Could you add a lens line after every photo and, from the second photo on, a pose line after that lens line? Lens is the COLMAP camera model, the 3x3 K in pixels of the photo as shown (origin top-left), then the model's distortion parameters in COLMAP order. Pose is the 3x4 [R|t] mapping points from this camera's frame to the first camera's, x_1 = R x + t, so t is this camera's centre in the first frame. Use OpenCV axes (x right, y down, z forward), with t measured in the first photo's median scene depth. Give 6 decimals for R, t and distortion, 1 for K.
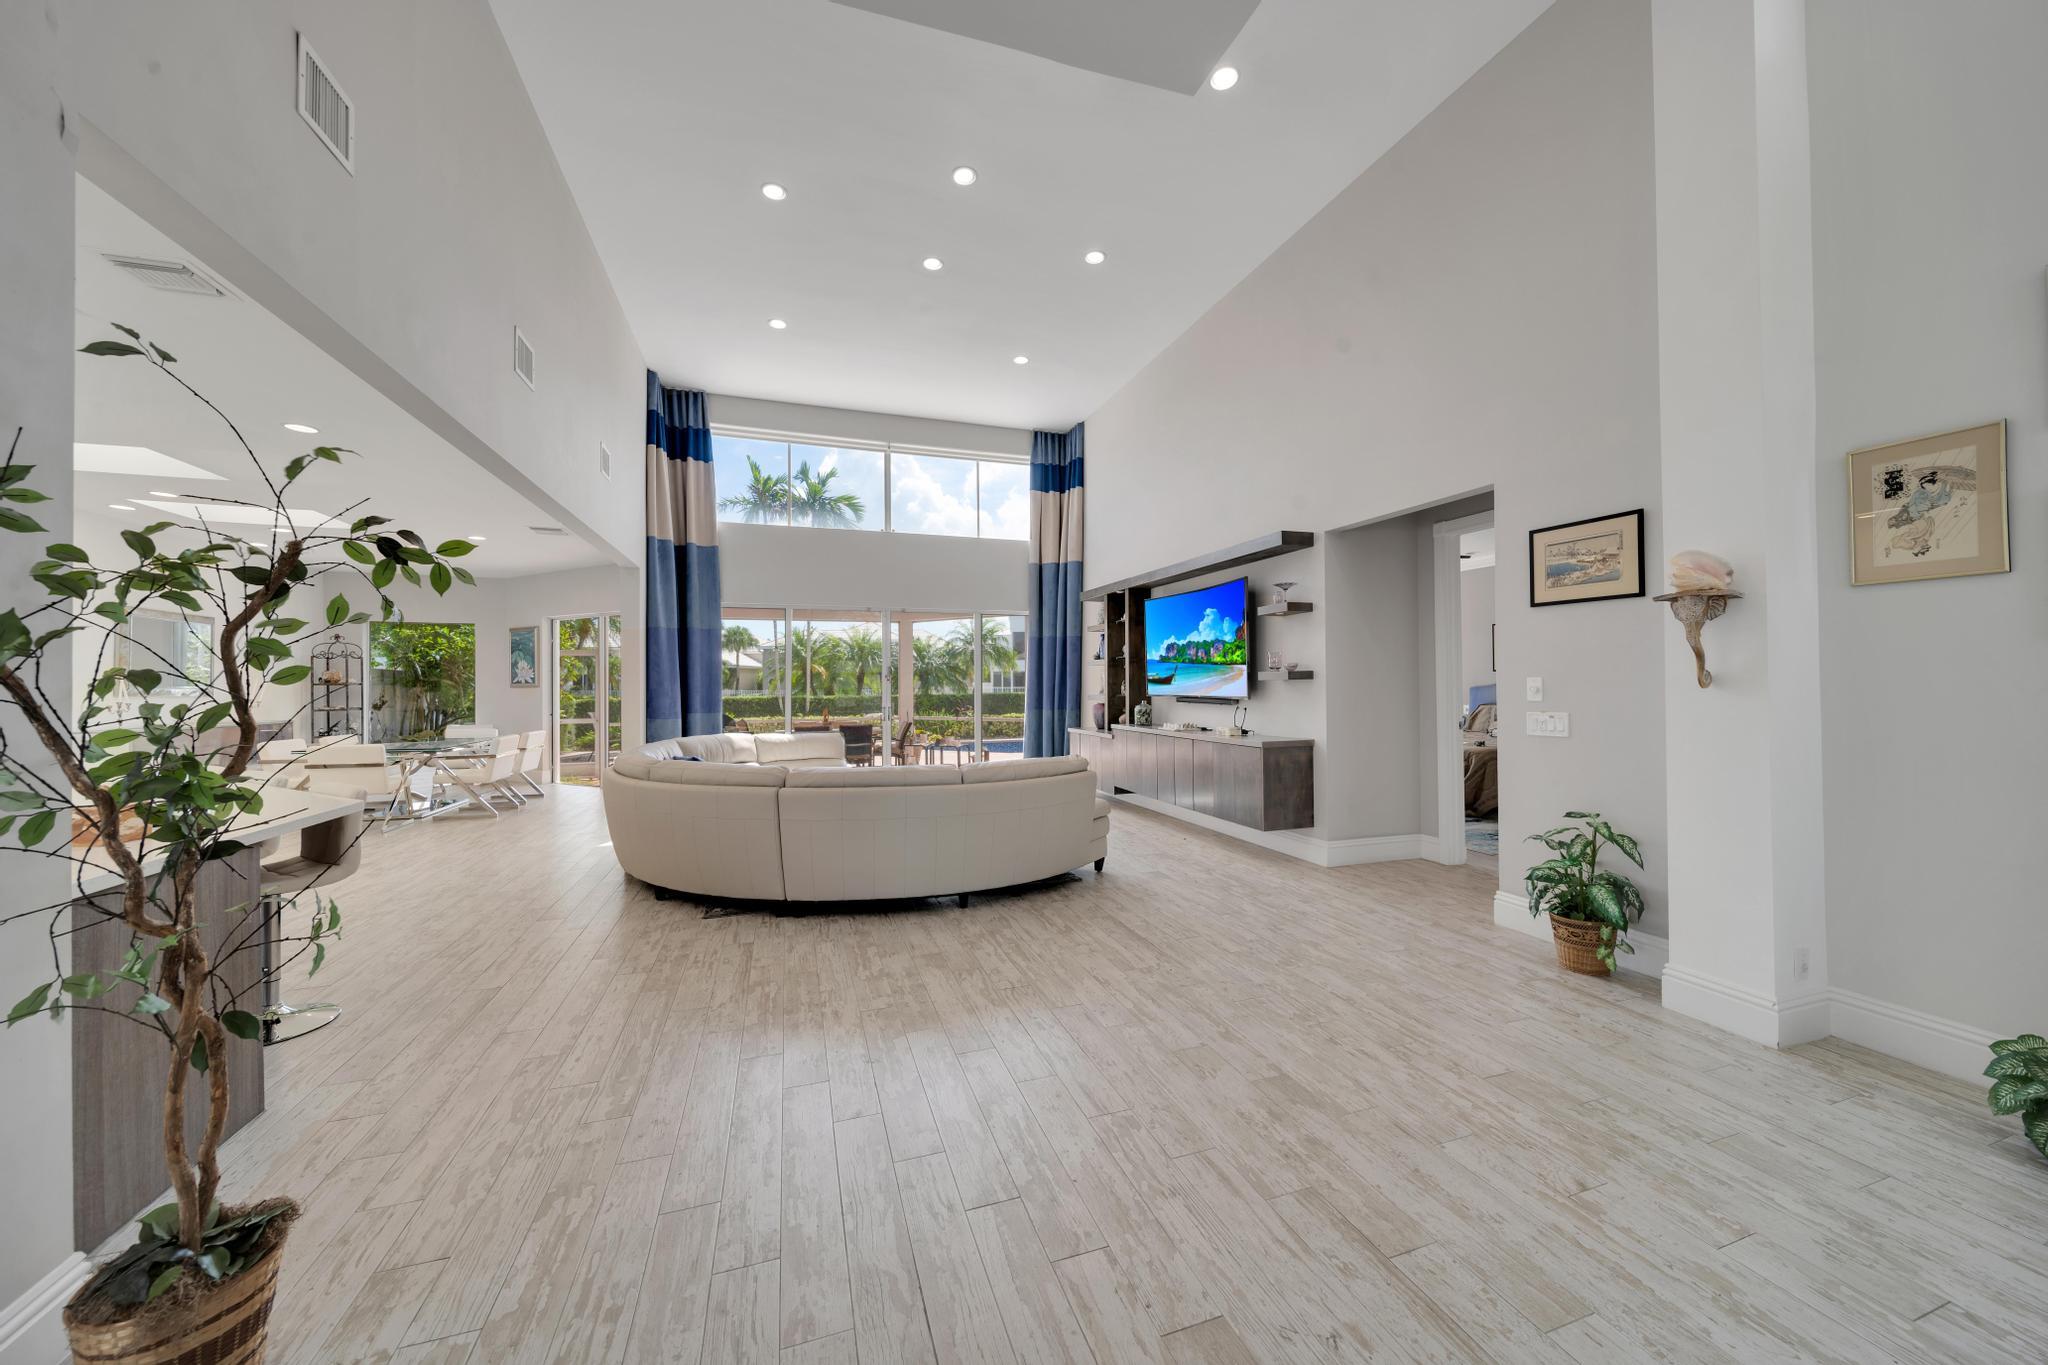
lens RADIAL K [[726.7, 0, 1025.0], [0, 726.7, 658.8], [0, 0, 1]] dist [0.001061, -0.000071]
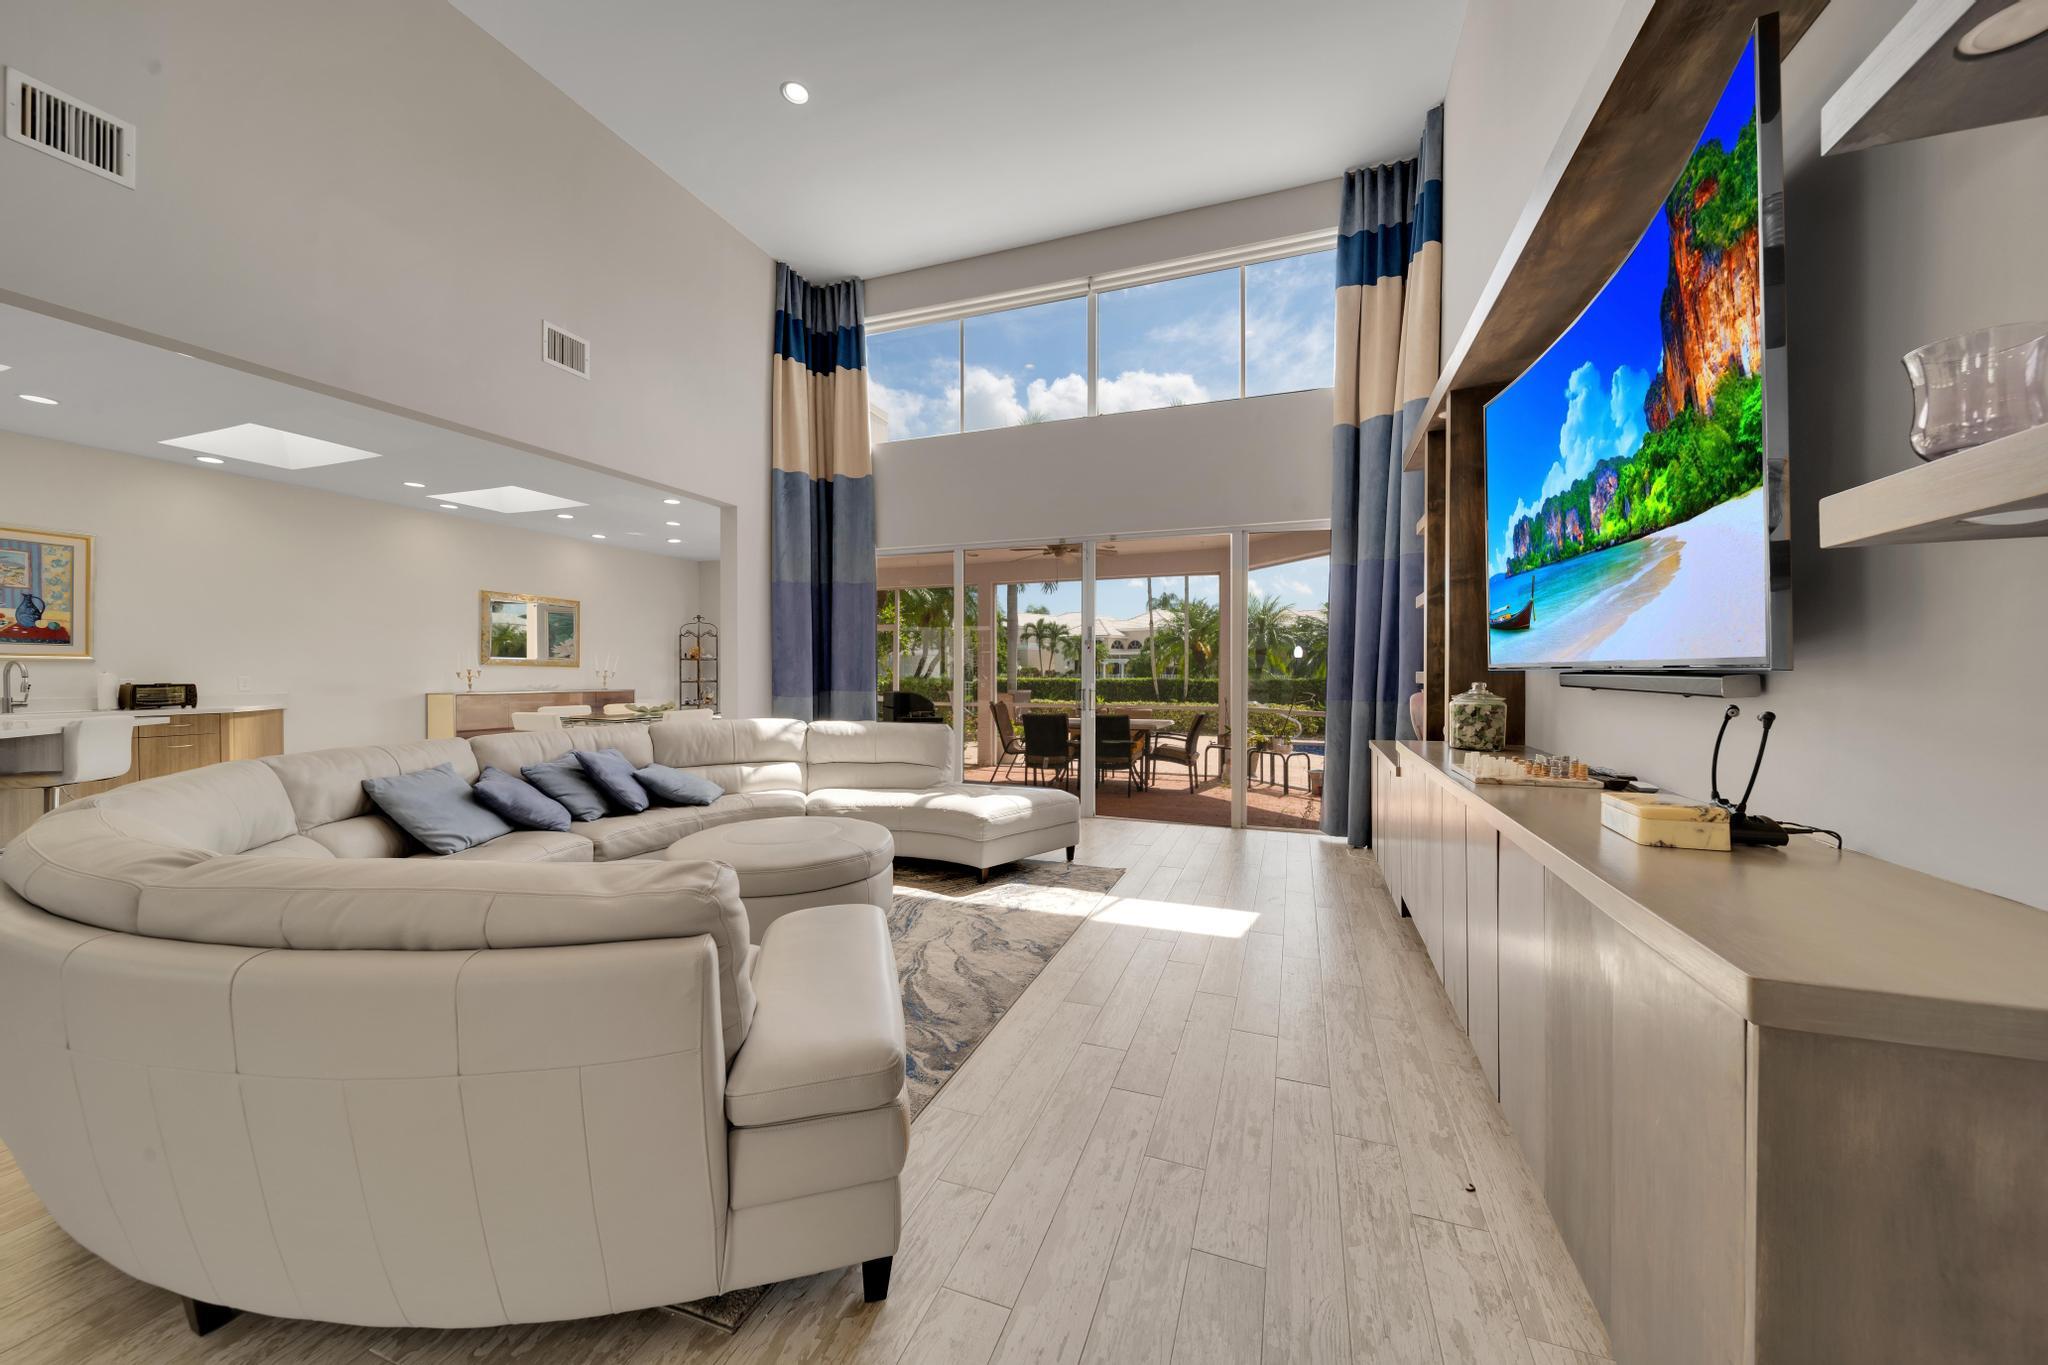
lens RADIAL K [[718.7, 0, 1031.5], [0, 718.7, 676.3], [0, 0, 1]] dist [0.001361, -0.001937]
pose [[0.780879, 0.010806, -0.624589, 0.225836], [0.015794, 0.999189, 0.037033, 0.038769], [0.624483, -0.038783, 0.780075, 0.602182]]
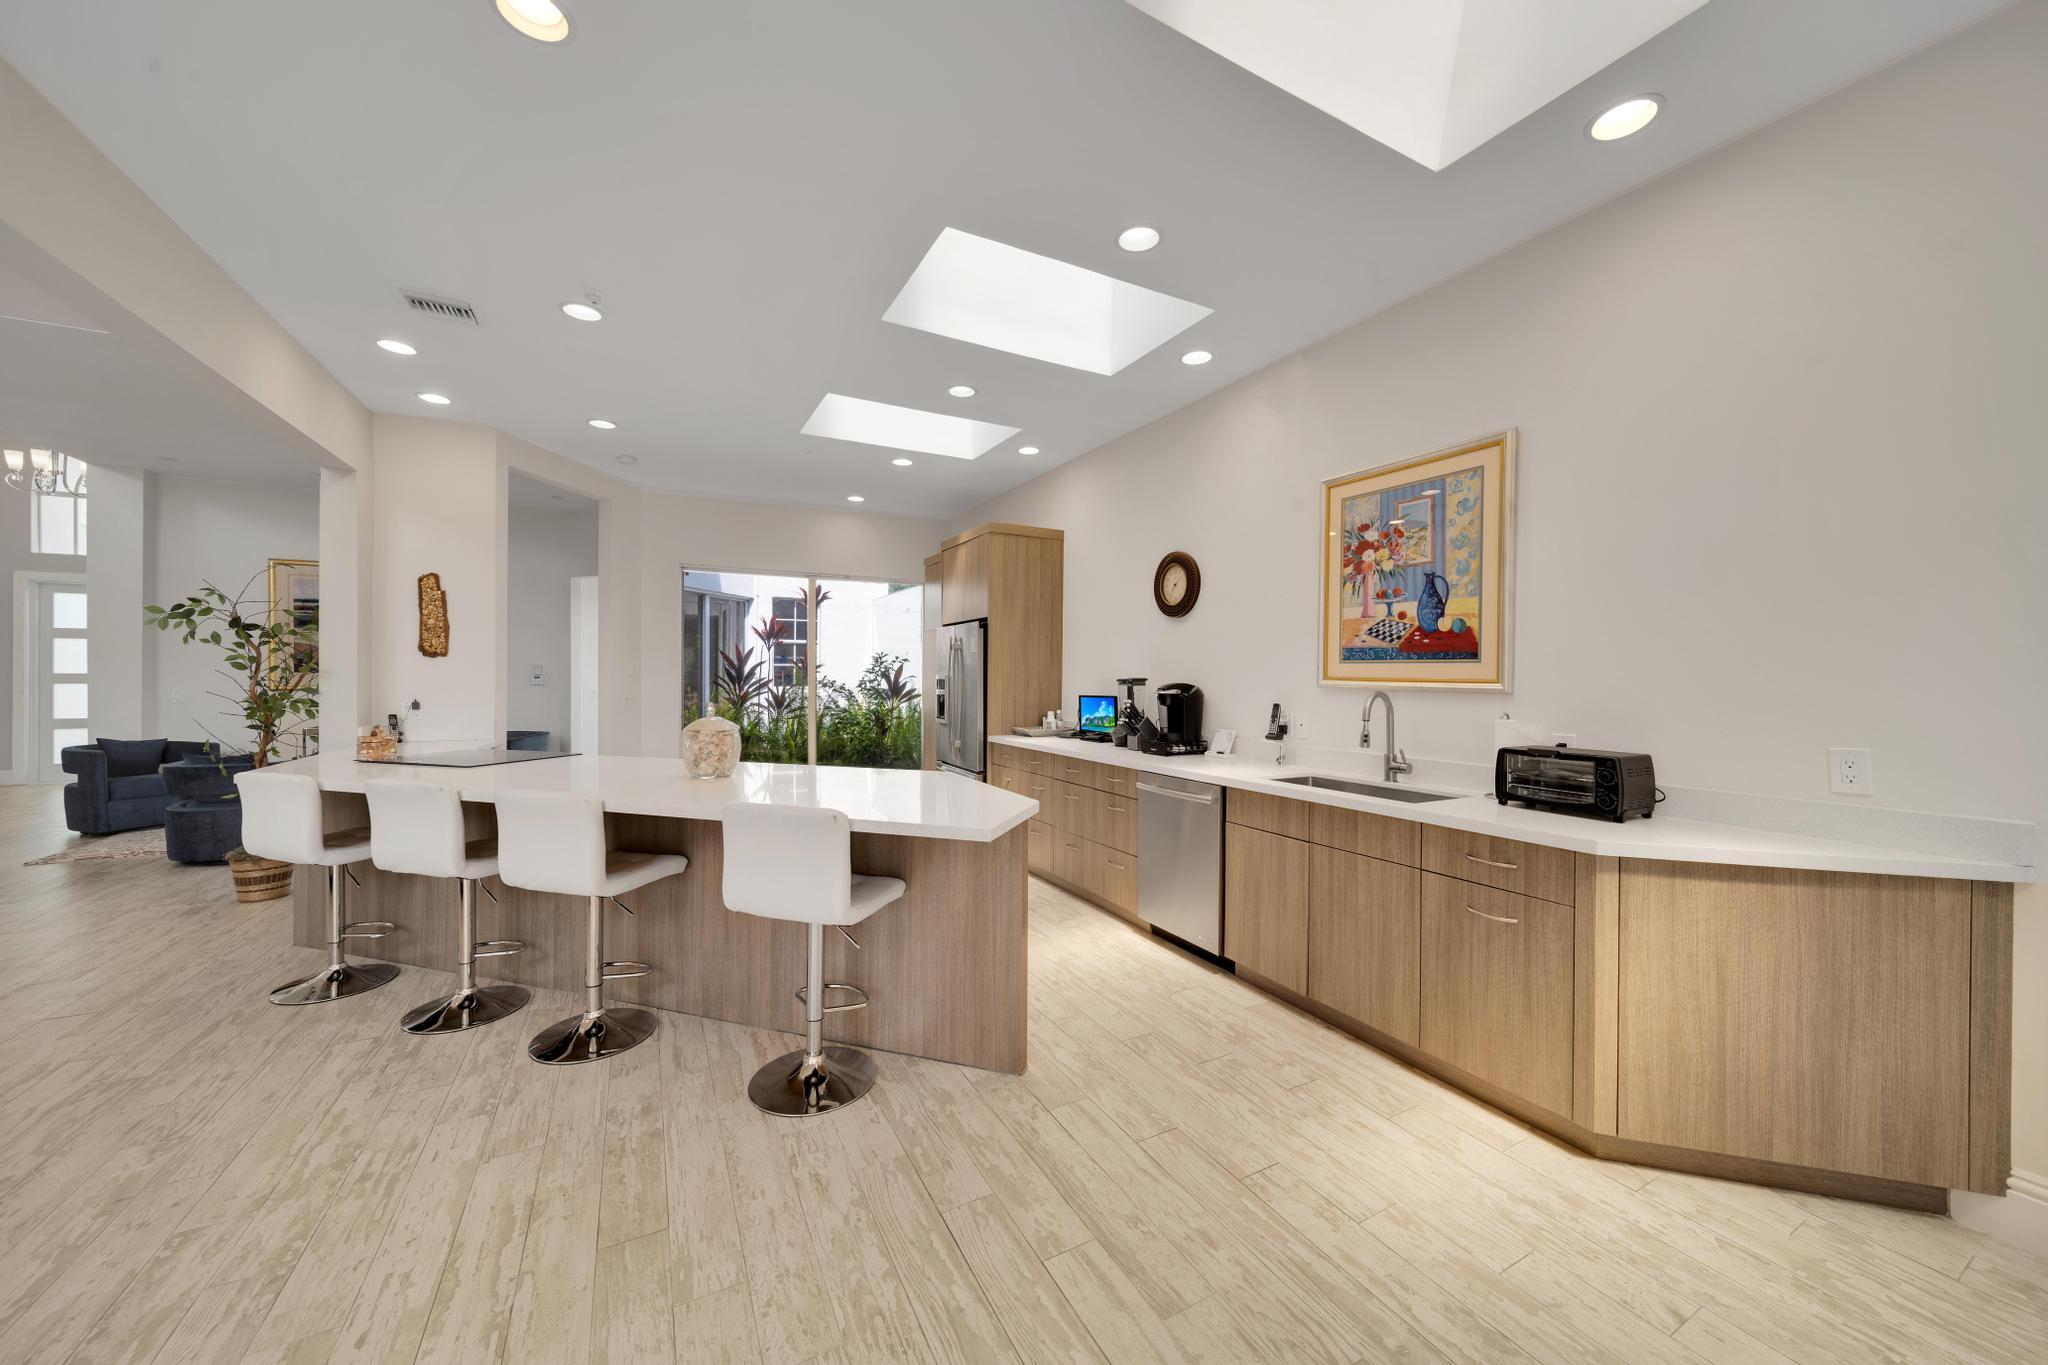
lens RADIAL K [[718.1, 0, 1030.2], [0, 718.1, 677.0], [0, 0, 1]] dist [0.001142, -0.002165]
pose [[-0.984869, 0.002440, -0.173285, -0.755849], [0.007980, 0.999479, -0.031281, 0.036372], [0.173118, -0.032191, -0.984375, 0.904685]]
